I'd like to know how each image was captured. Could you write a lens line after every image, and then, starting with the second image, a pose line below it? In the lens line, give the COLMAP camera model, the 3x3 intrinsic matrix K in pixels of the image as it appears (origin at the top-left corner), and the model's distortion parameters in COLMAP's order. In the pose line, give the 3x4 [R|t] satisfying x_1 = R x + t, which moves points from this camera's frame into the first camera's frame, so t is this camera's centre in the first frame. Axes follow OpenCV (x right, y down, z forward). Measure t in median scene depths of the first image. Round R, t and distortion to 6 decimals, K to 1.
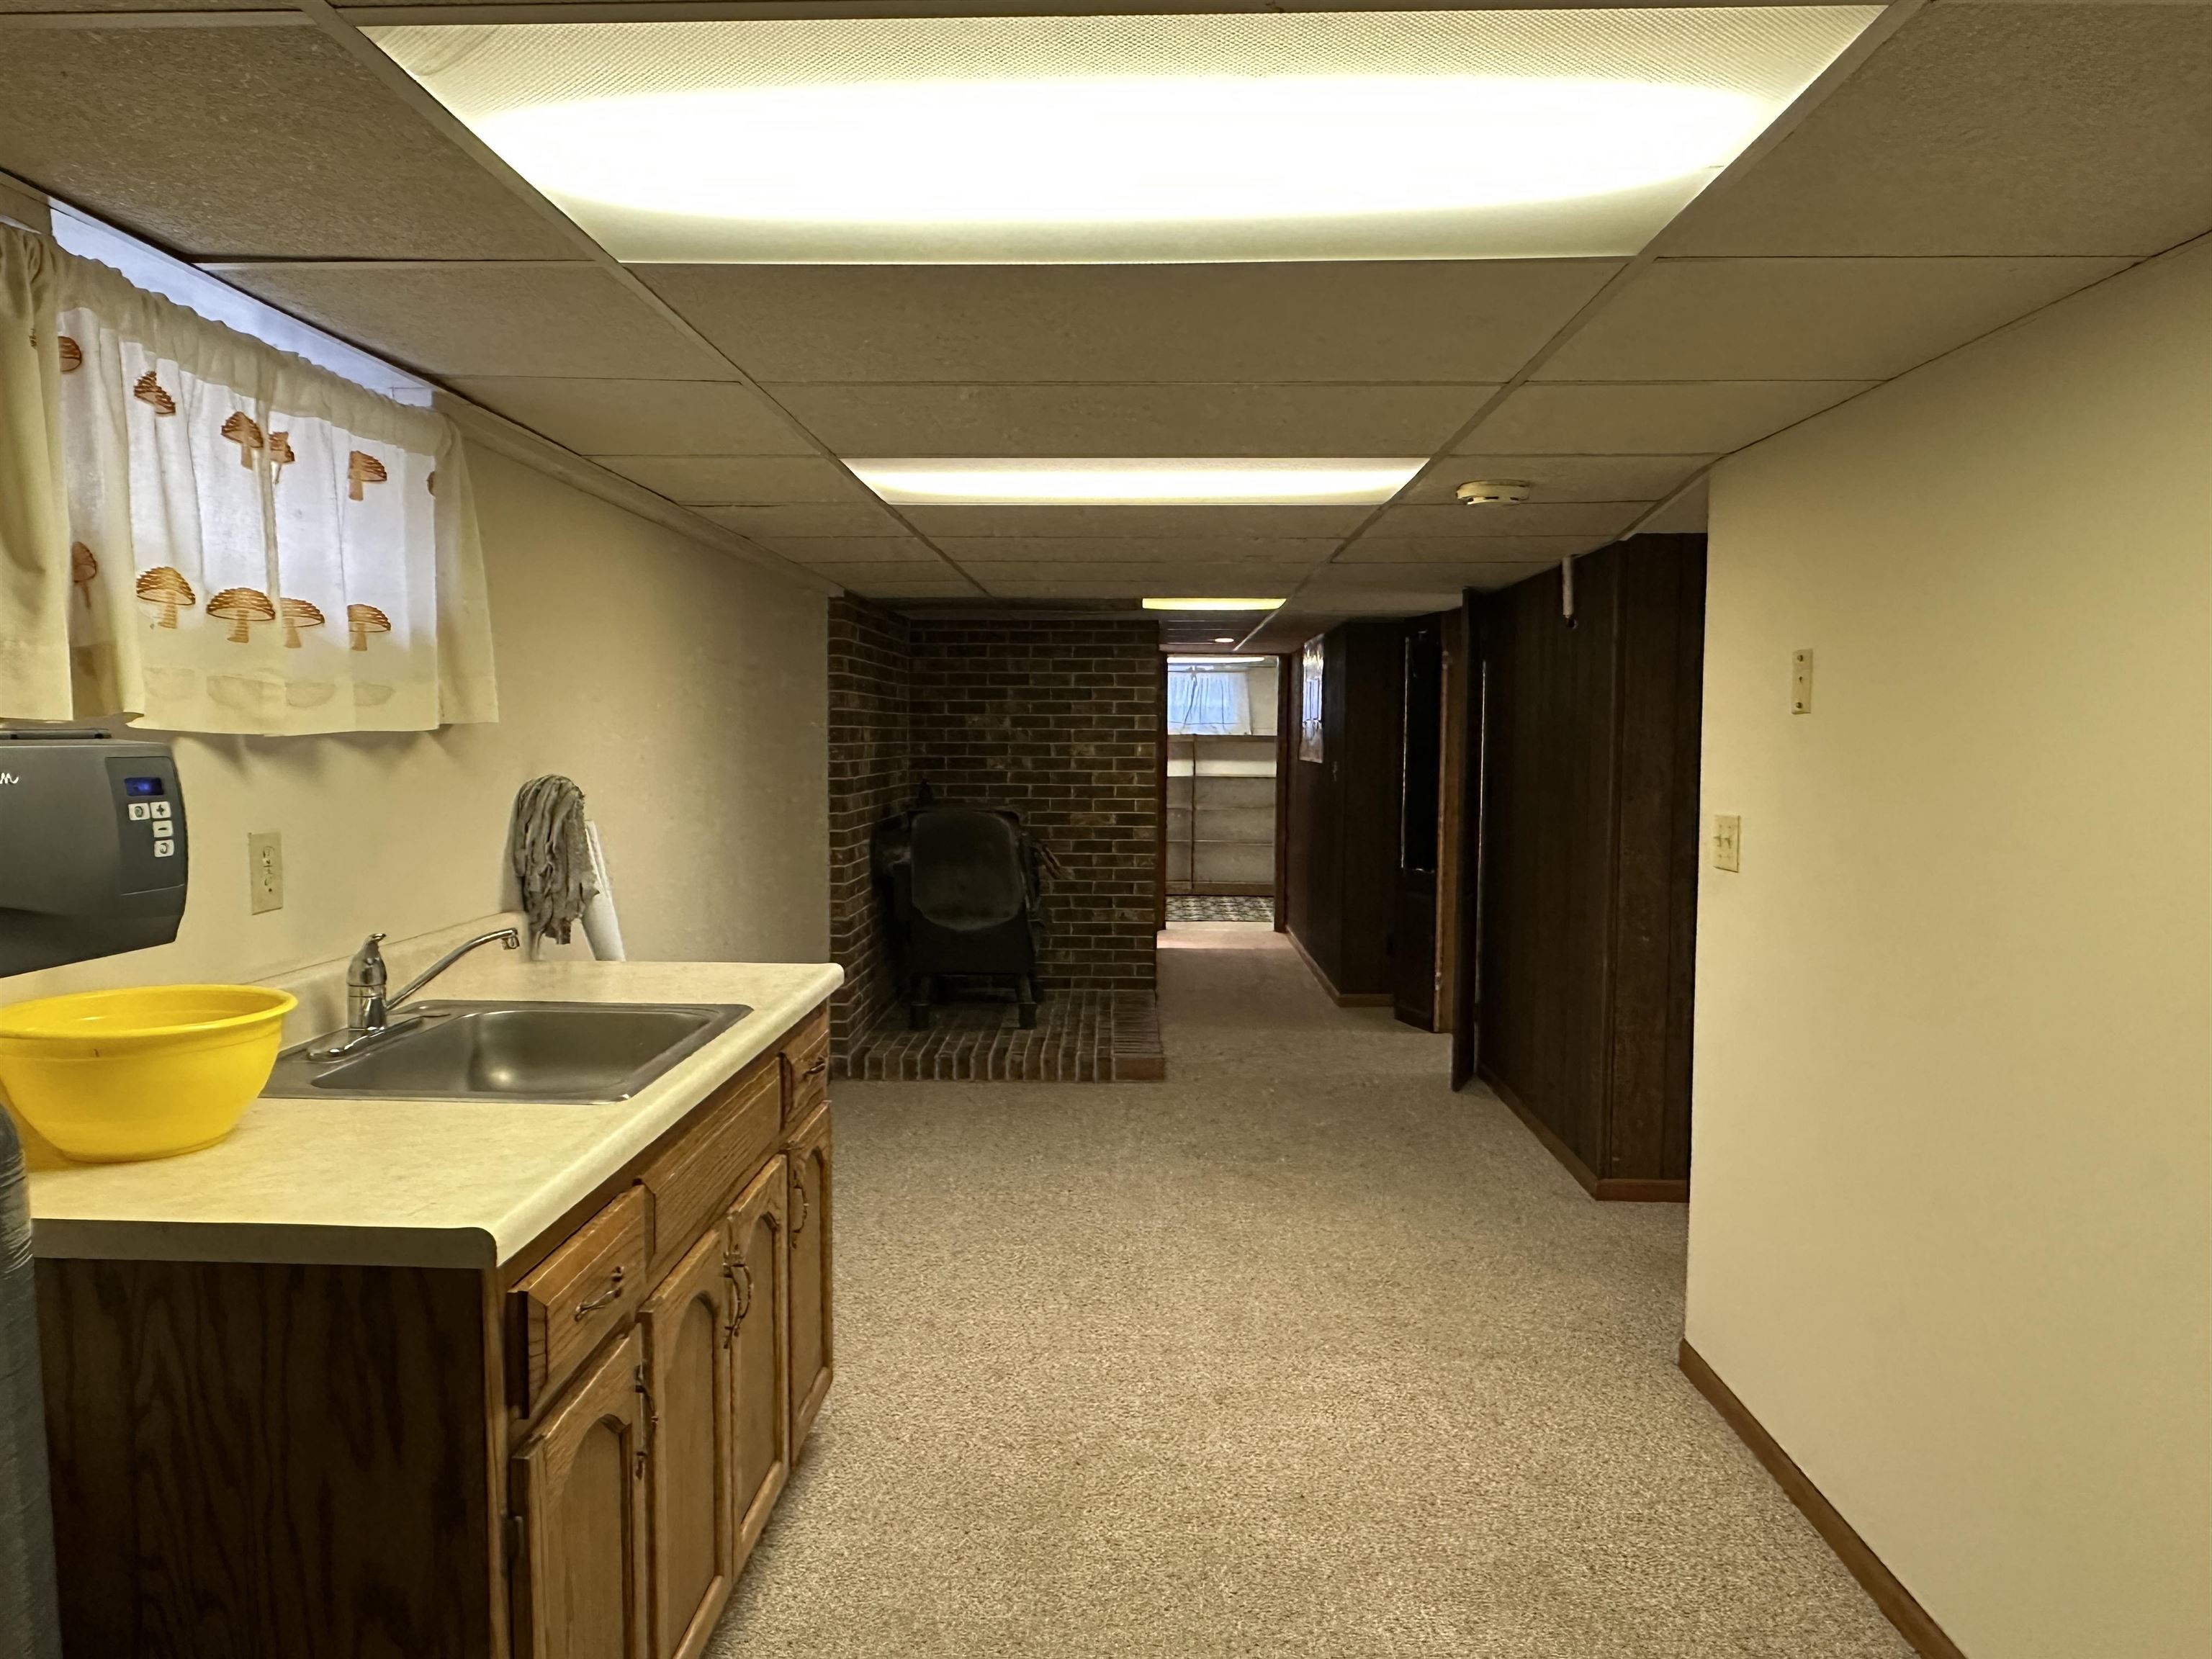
lens RADIAL K [[1477.1, 0, 1105.6], [0, 1477.1, 834.8], [0, 0, 1]] dist [0.000911, -0.005195]
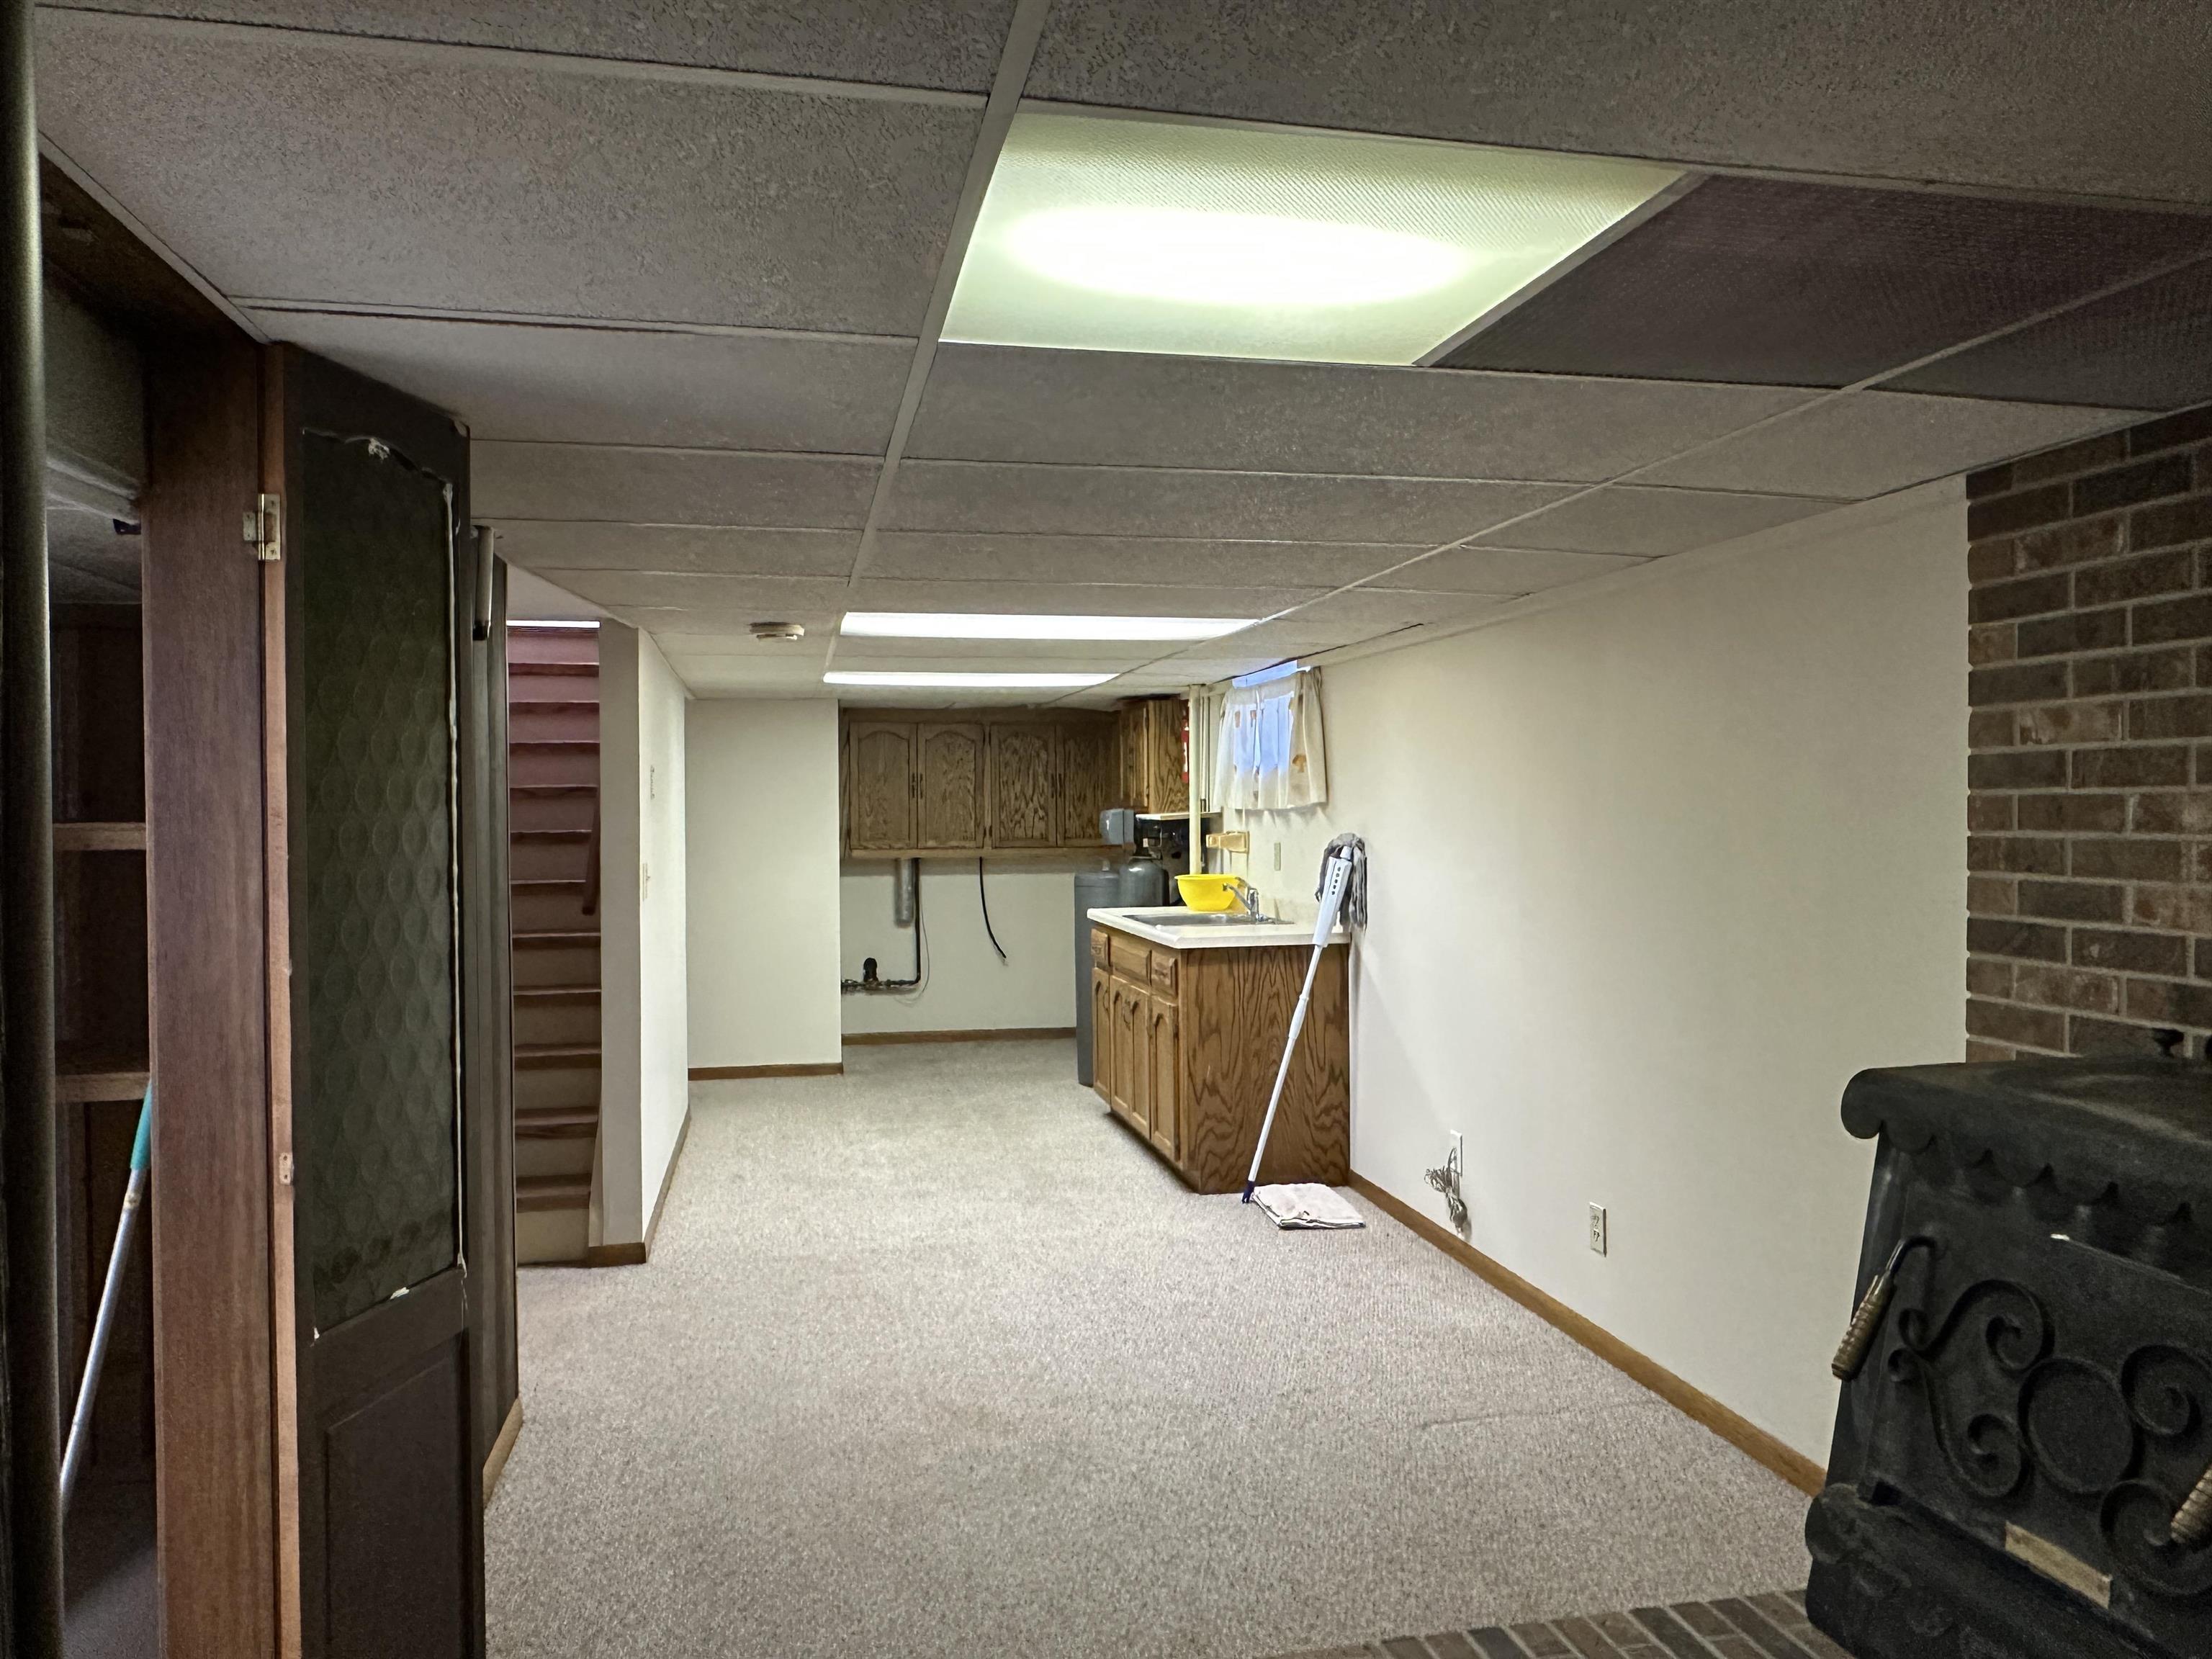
lens RADIAL K [[1477.1, 0, 1103.1], [0, 1477.1, 827.3], [0, 0, 1]] dist [0.000911, -0.005195]
pose [[-0.970373, 0.002942, -0.241593, 0.302975], [-0.017945, 0.996287, 0.084206, -0.172299], [0.240944, 0.086047, -0.966717, 2.397059]]
